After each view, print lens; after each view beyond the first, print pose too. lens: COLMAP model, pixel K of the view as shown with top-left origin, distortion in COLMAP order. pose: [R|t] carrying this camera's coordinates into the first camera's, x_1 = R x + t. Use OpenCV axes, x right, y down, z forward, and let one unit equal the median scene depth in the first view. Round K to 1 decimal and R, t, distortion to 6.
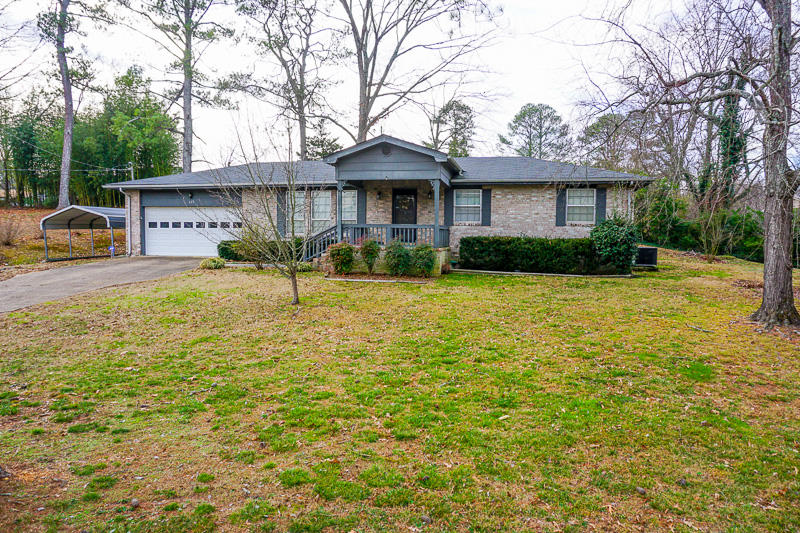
lens RADIAL K [[643.6, 0, 453.6], [0, 643.6, 284.4], [0, 0, 1]] dist [-0.034887, -0.000289]
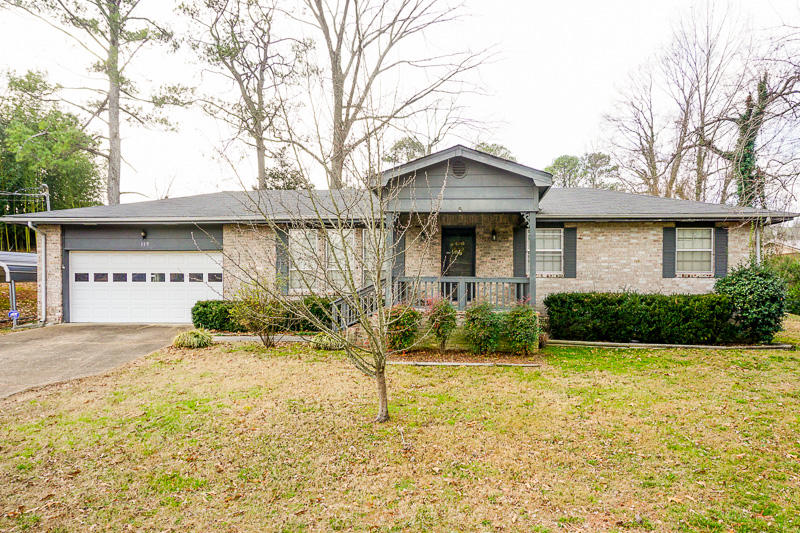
lens RADIAL K [[687.6, 0, 482.1], [0, 687.6, 305.0], [0, 0, 1]] dist [0.010236, 0.019426]
pose [[0.992901, -0.008738, 0.118624, -0.135322], [0.013978, 0.998960, -0.043409, -0.025832], [-0.118121, 0.044759, 0.991990, 0.222812]]
